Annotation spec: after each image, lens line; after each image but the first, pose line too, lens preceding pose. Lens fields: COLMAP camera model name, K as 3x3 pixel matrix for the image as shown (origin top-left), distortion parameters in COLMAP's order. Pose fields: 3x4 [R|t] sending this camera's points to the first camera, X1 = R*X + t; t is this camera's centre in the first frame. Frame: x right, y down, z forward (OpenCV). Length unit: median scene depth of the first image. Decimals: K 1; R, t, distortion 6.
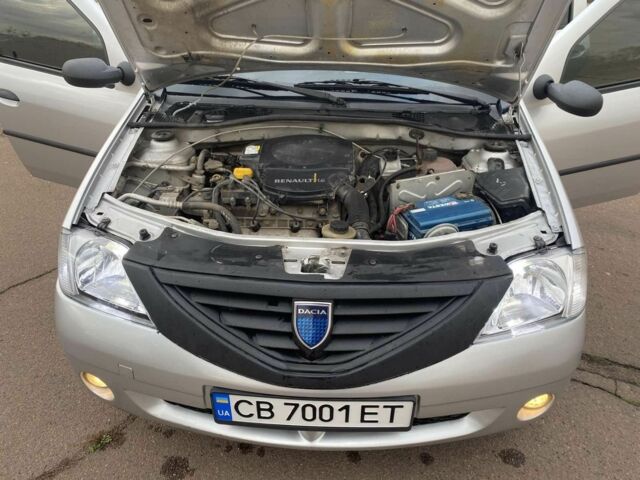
lens RADIAL K [[300.2, 0, 320.0], [0, 300.2, 240.0], [0, 0, 1]] dist [0.000029, 0.000024]
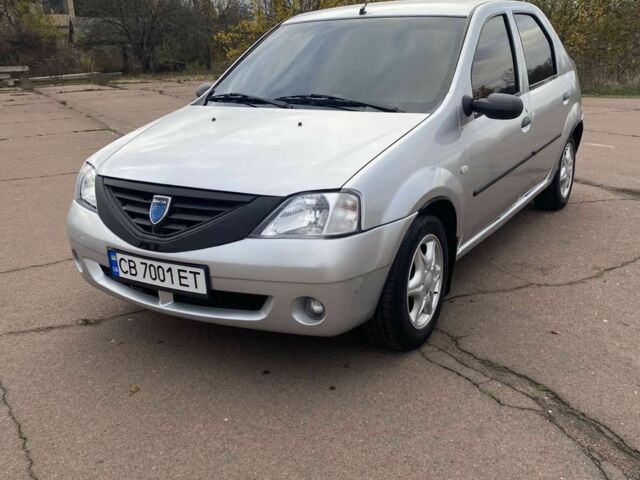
lens RADIAL K [[300.2, 0, 320.0], [0, 300.2, 240.0], [0, 0, 1]] dist [0.000029, 0.000024]
pose [[0.954298, 0.142211, -0.262852, 1.174107], [-0.175165, 0.978773, -0.106402, 0.433174], [0.242141, 0.147581, 0.958951, -0.293982]]
